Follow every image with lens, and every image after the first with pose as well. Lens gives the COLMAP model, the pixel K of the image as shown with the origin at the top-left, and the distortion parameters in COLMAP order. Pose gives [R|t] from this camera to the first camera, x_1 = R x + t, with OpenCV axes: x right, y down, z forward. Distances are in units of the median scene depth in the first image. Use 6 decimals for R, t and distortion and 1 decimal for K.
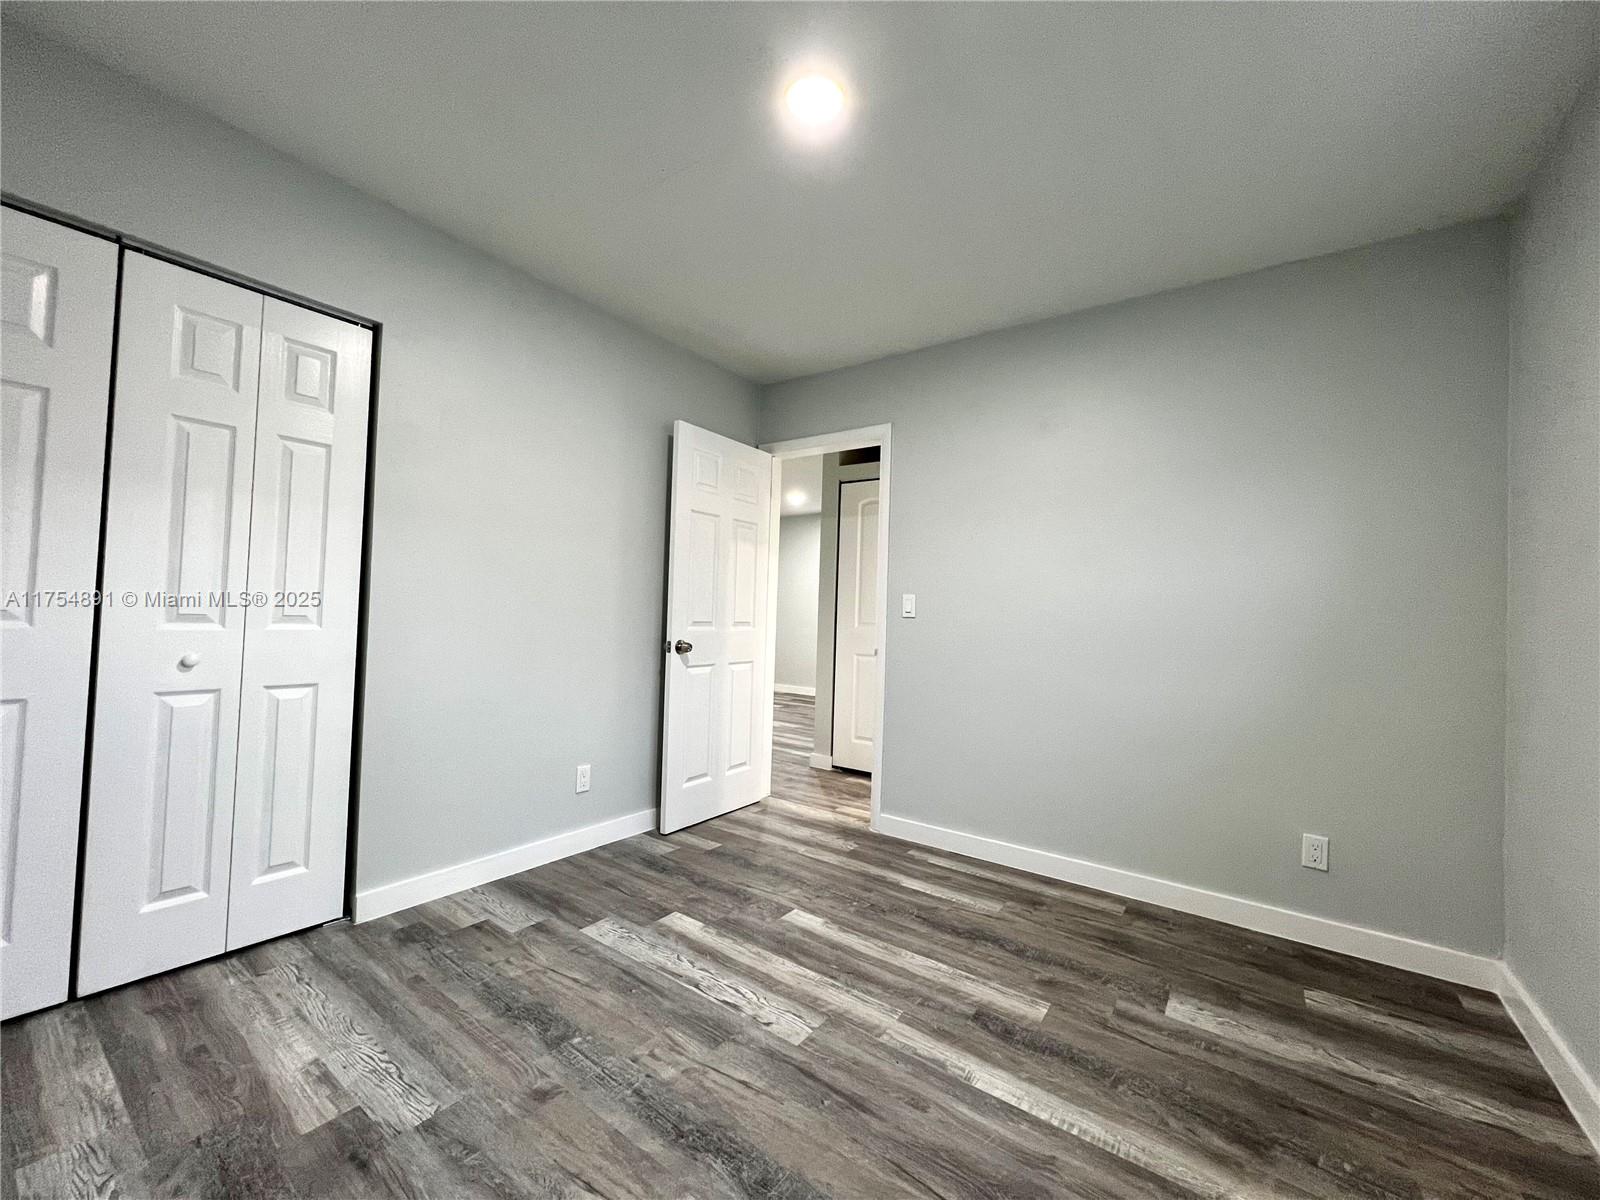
lens RADIAL K [[638.7, 0, 796.2], [0, 638.7, 599.0], [0, 0, 1]] dist [-0.000139, 0.000089]
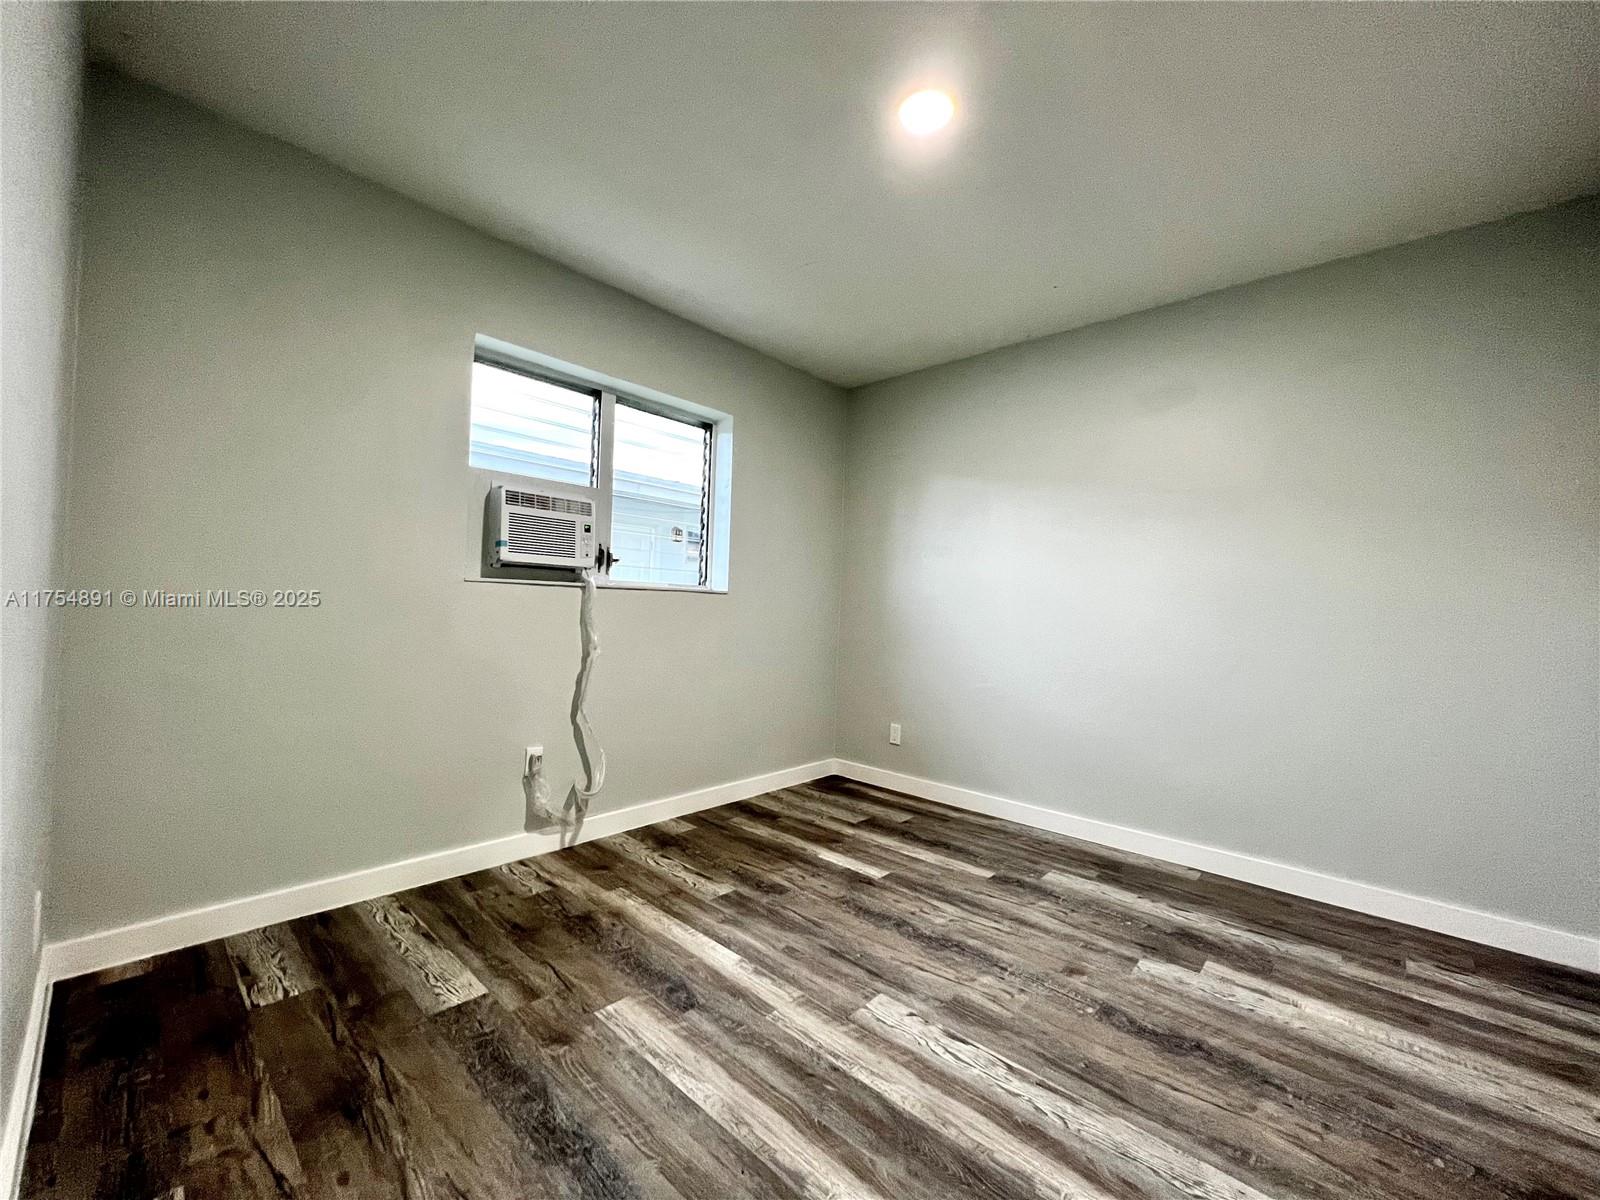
lens RADIAL K [[638.7, 0, 796.2], [0, 638.7, 599.0], [0, 0, 1]] dist [-0.000139, 0.000089]
pose [[-0.990665, -0.068261, 0.117998, 0.059126], [-0.072245, 0.996941, -0.029816, 0.073028], [-0.115602, -0.038062, -0.992566, 2.034042]]
